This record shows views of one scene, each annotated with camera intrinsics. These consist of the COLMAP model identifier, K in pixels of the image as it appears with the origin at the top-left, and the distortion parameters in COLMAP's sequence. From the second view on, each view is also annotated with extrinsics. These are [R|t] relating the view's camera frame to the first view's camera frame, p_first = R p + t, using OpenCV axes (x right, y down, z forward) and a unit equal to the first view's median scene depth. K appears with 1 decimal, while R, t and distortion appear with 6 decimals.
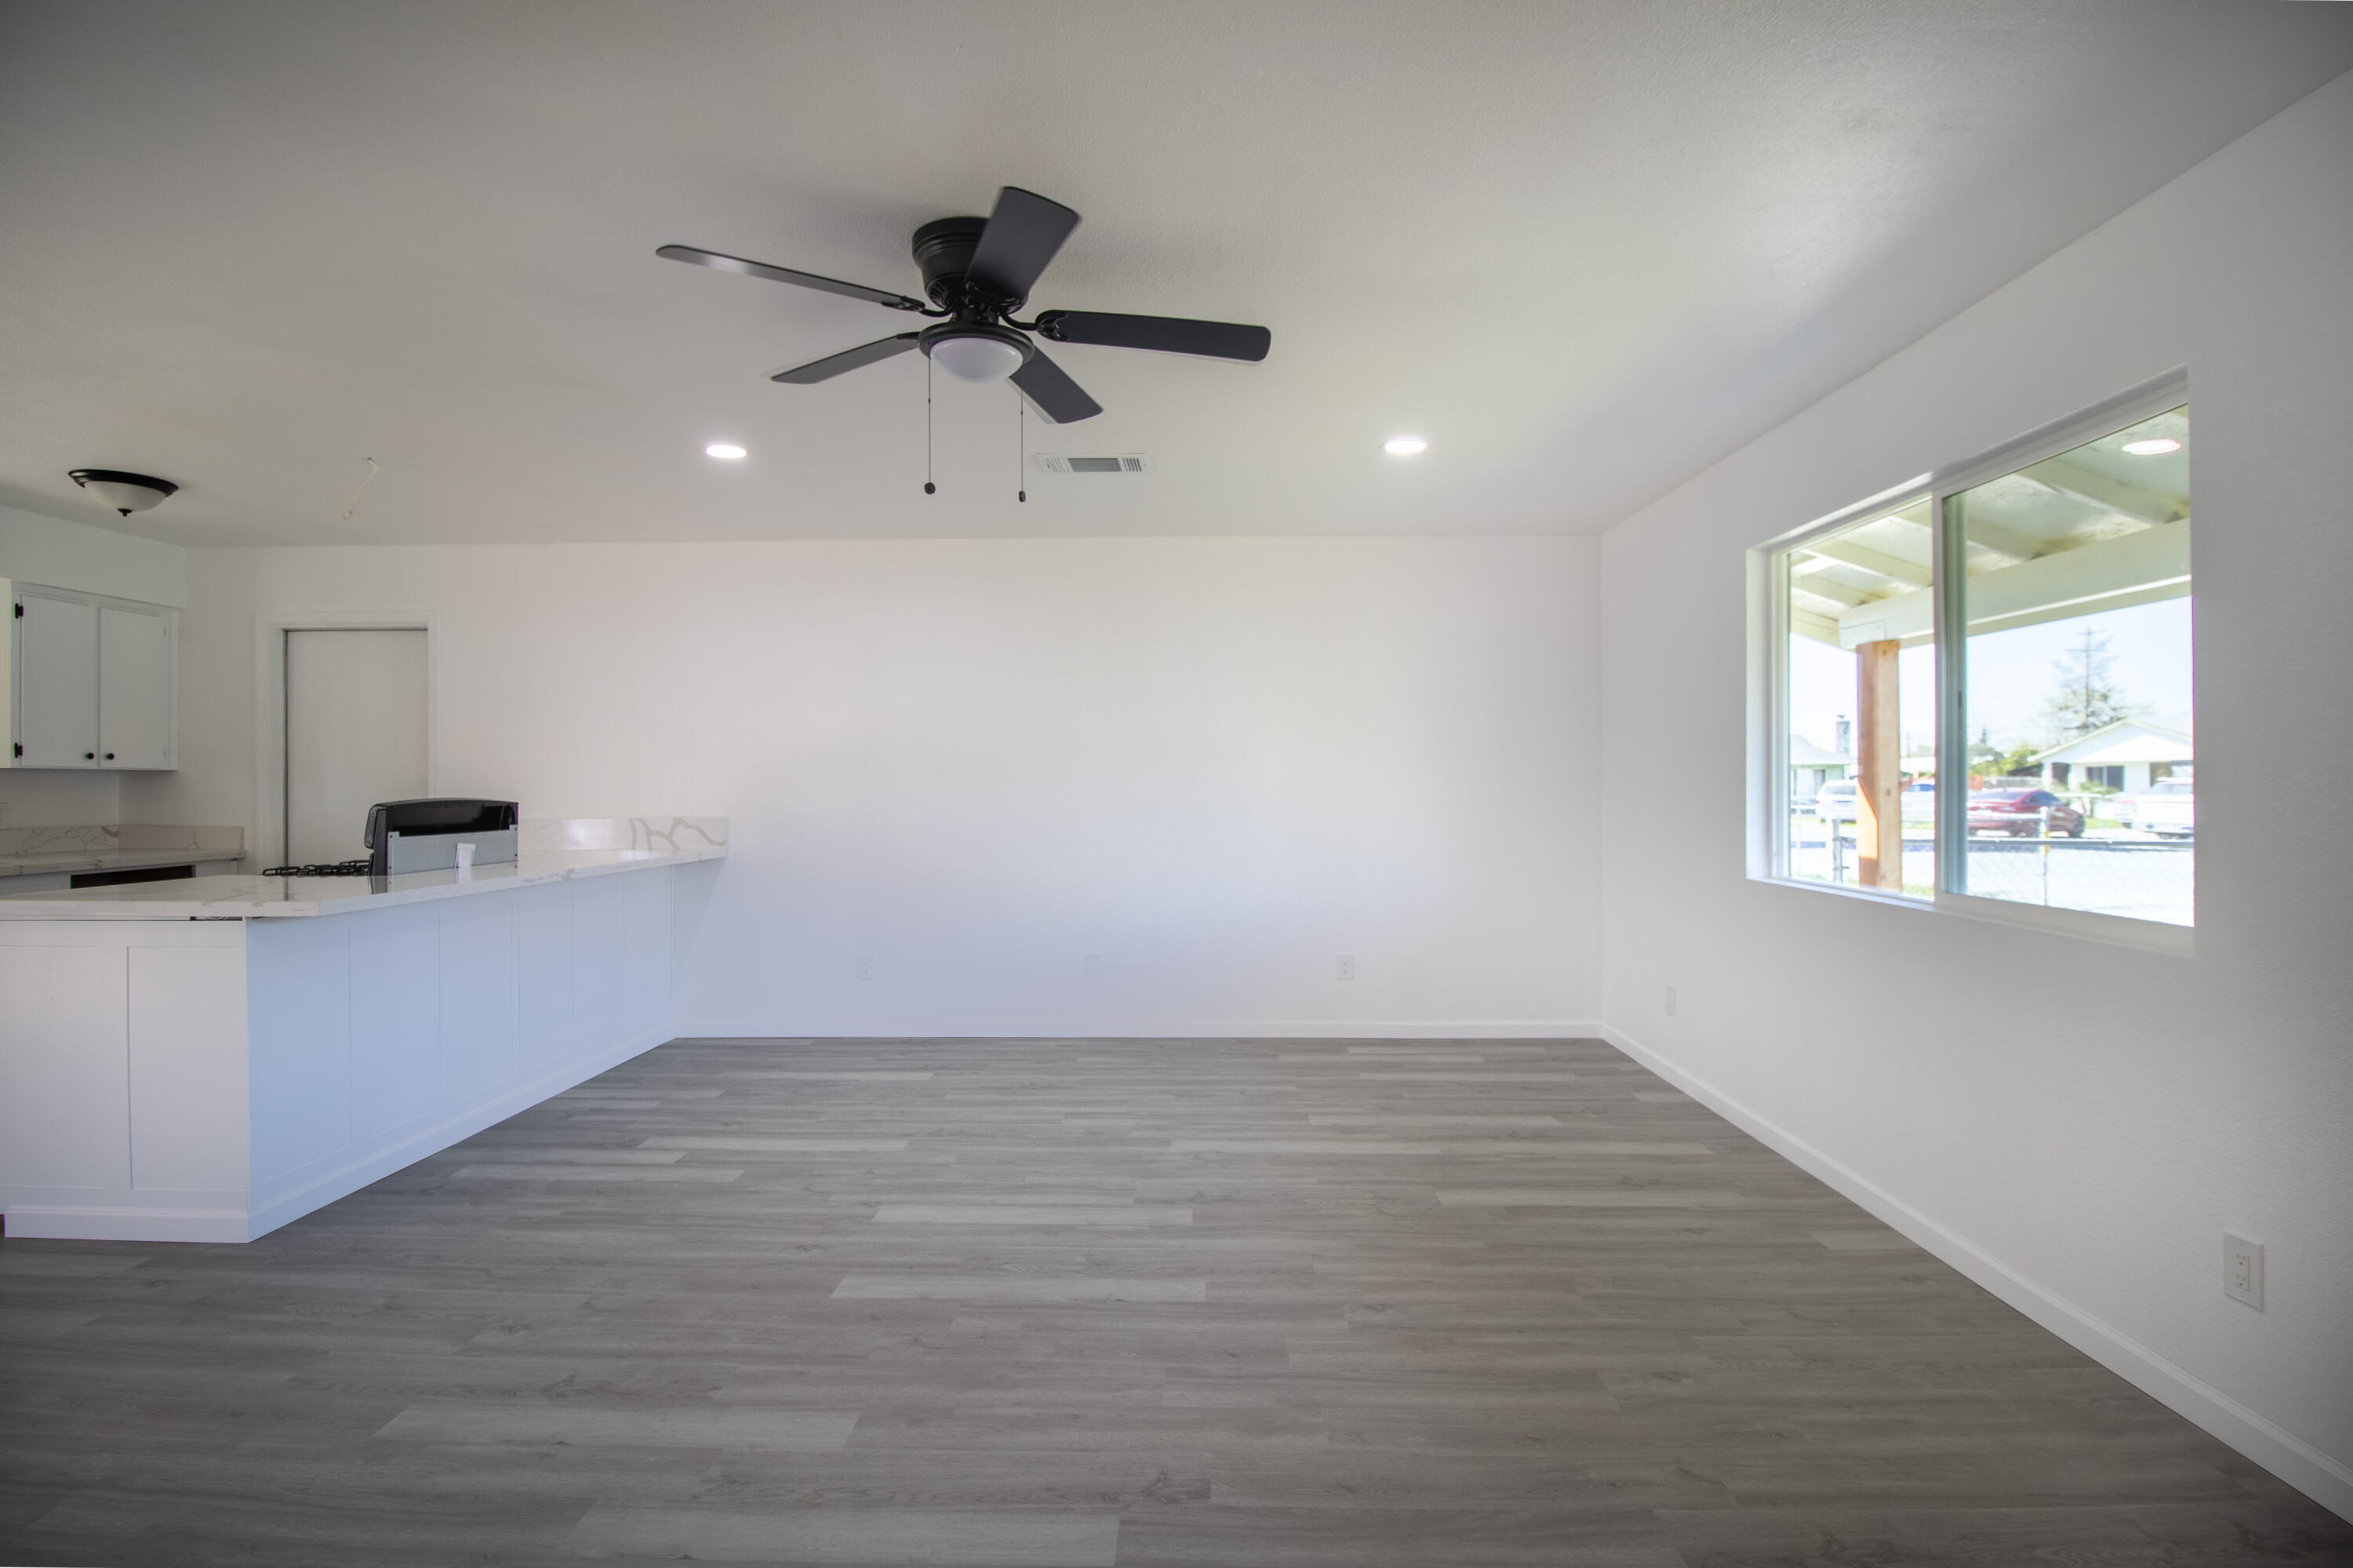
lens RADIAL K [[1101.5, 0, 1181.4], [0, 1101.5, 781.2], [0, 0, 1]] dist [0.000784, -0.013465]
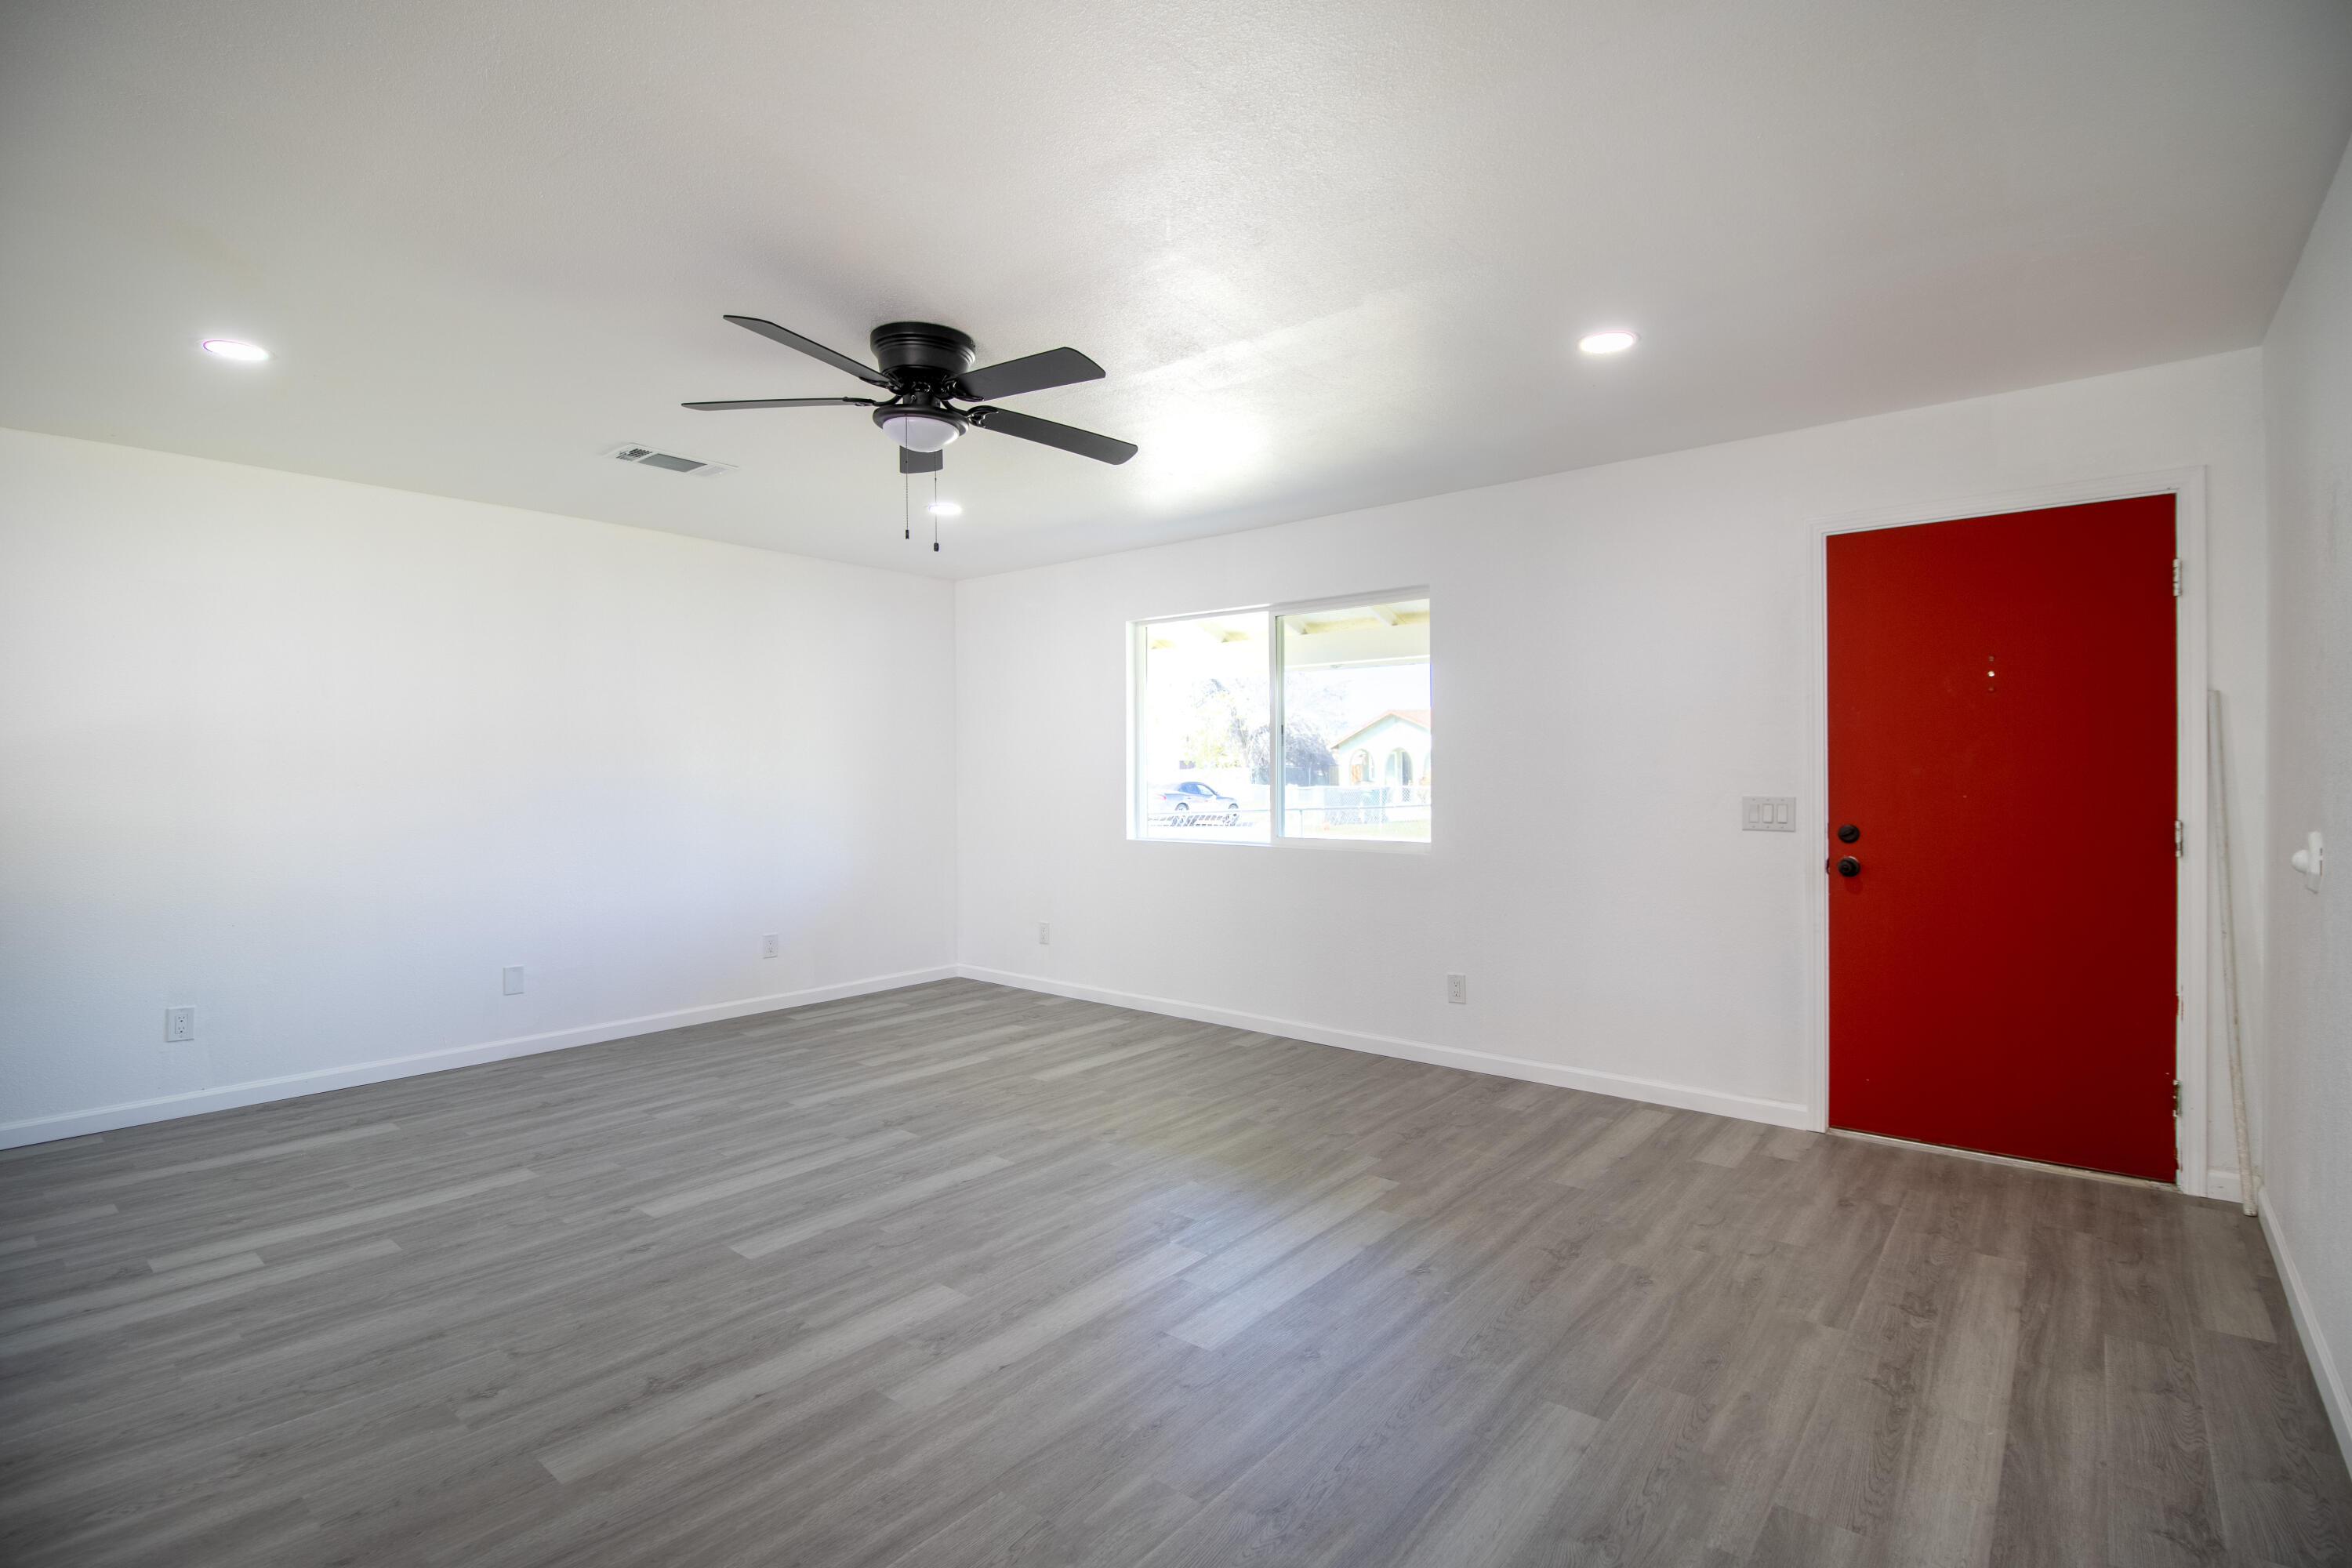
lens RADIAL K [[1093.3, 0, 1188.6], [0, 1093.3, 782.8], [0, 0, 1]] dist [0.001352, -0.014202]
pose [[0.621281, -0.007520, 0.783552, -0.646655], [0.002158, 0.999967, 0.007886, -0.000889], [-0.783585, -0.003208, 0.621276, 0.006108]]
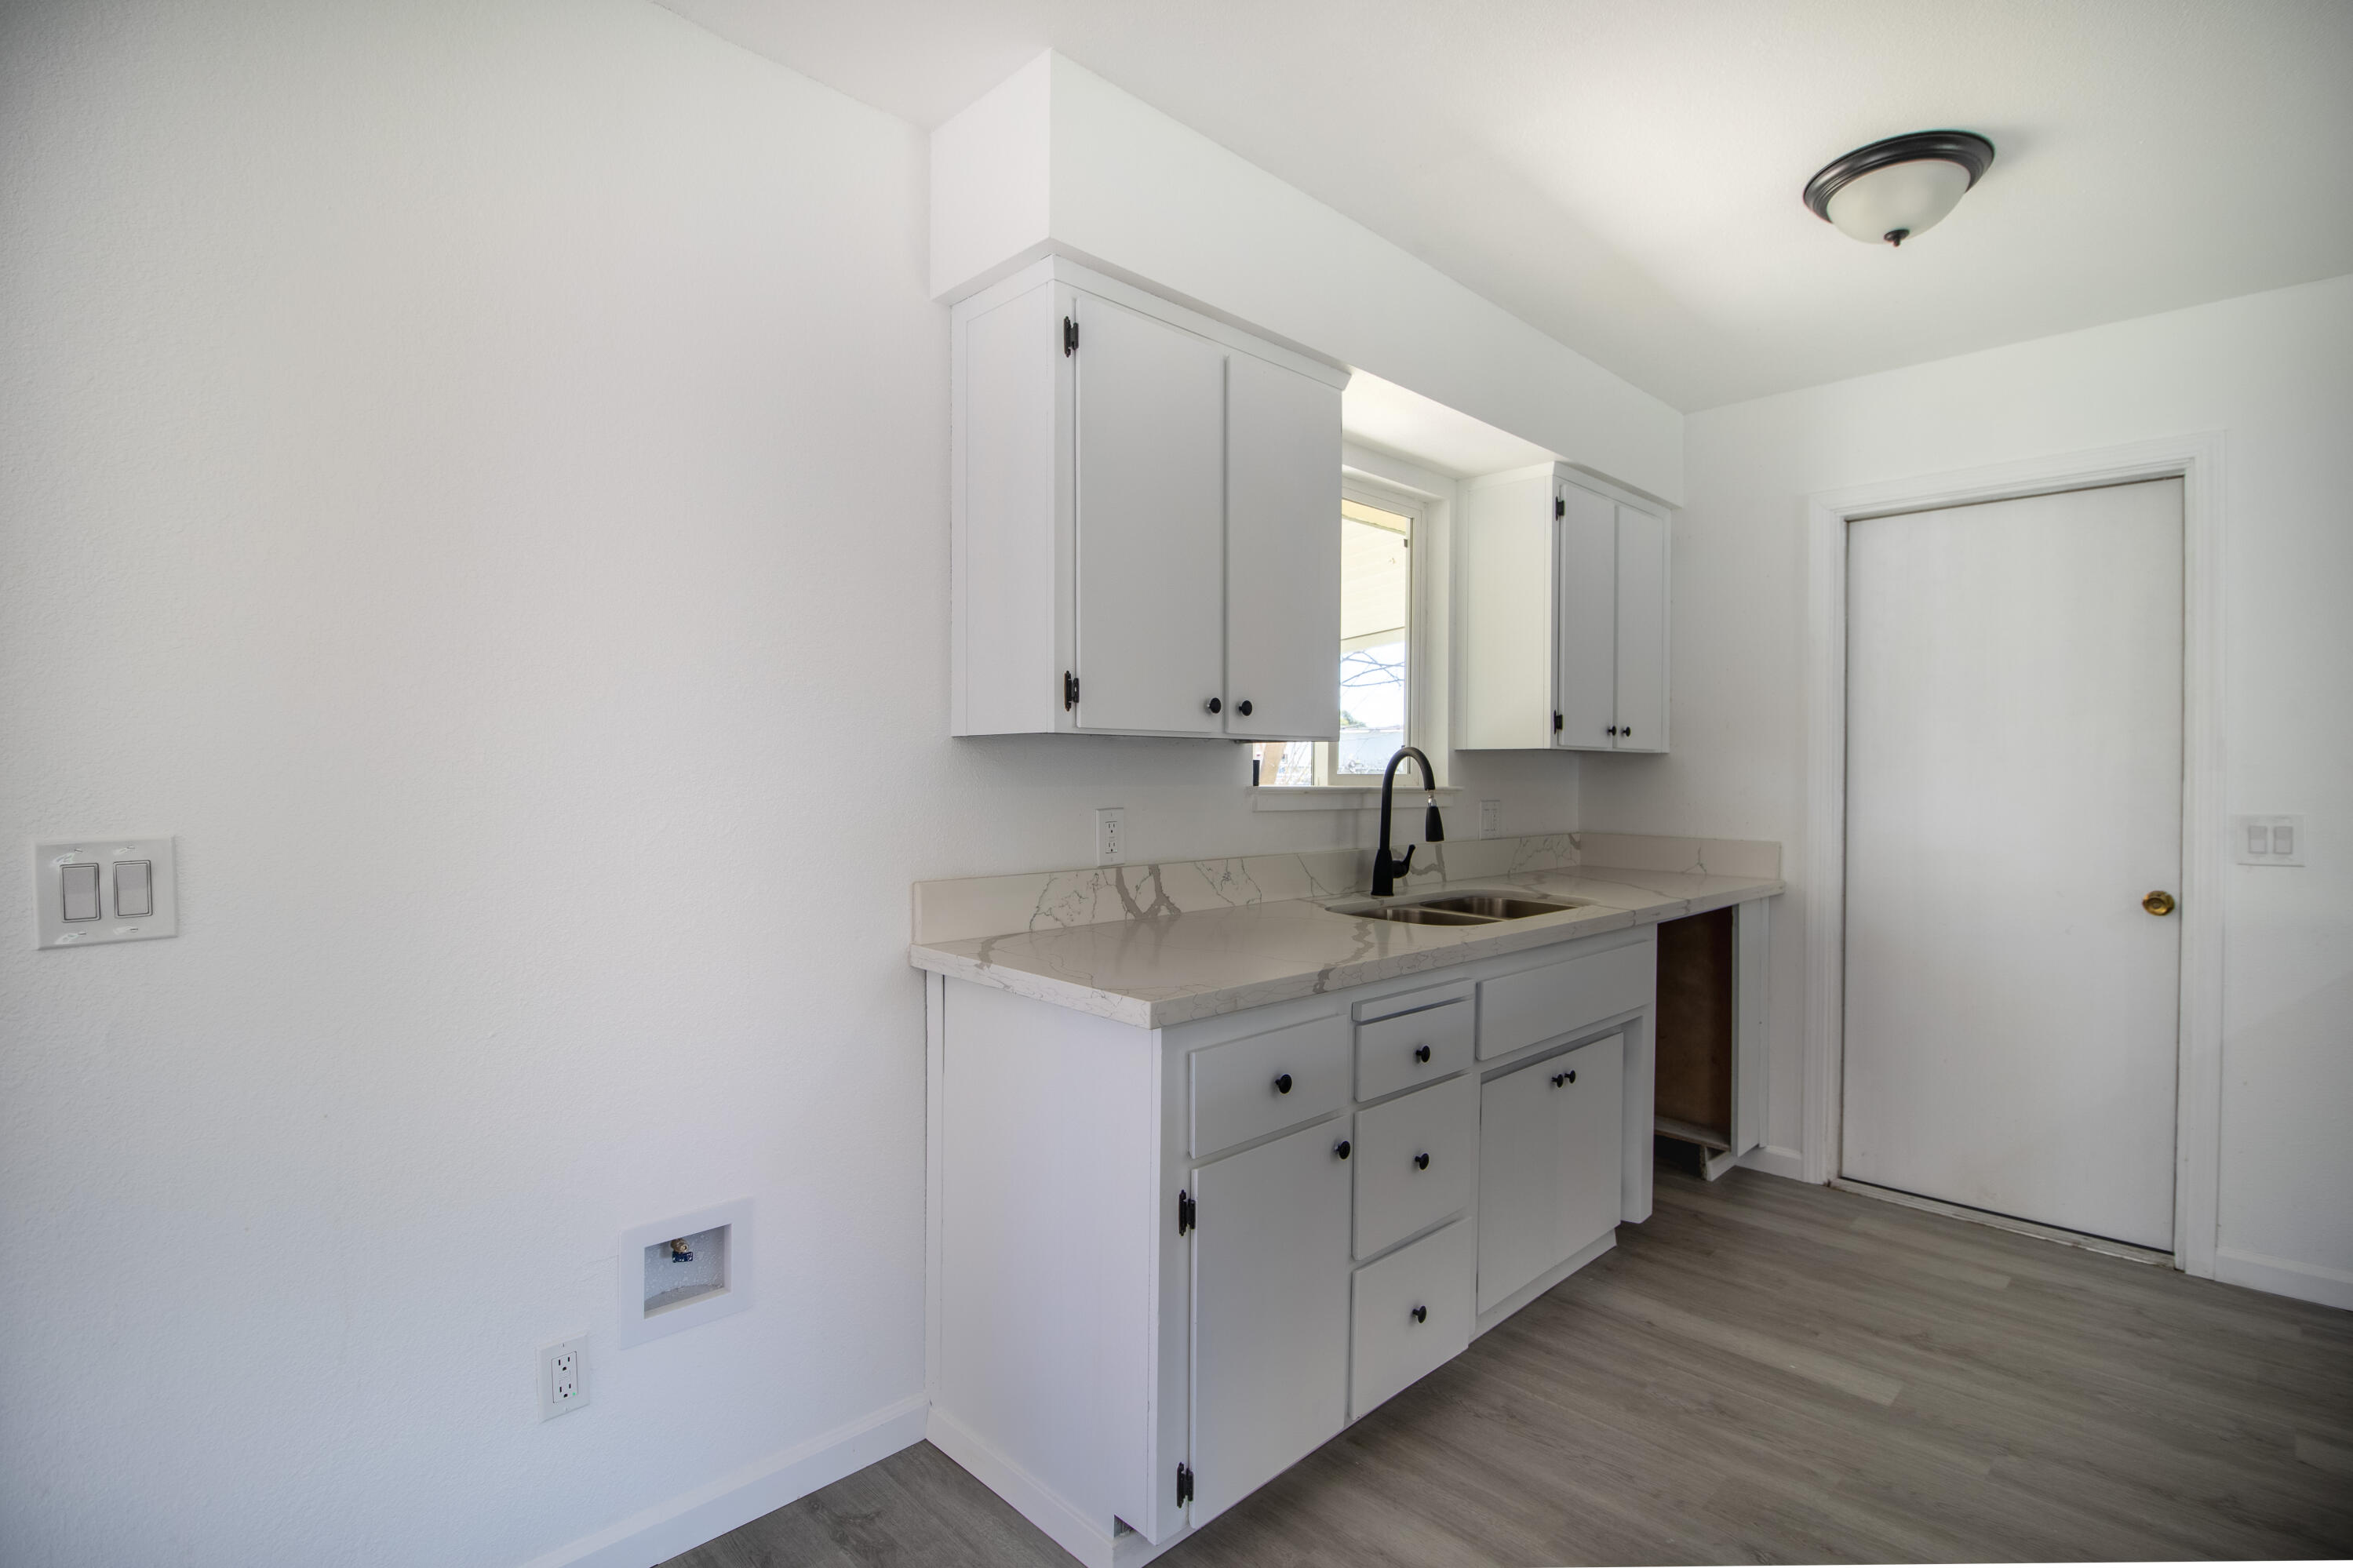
lens RADIAL K [[1104.1, 0, 1188.5], [0, 1104.1, 780.1], [0, 0, 1]] dist [0.002996, -0.014914]
pose [[0.719352, 0.011057, -0.694558, -0.997847], [-0.005056, 0.999930, 0.010682, 0.000834], [0.694628, -0.004172, 0.719357, 0.473578]]
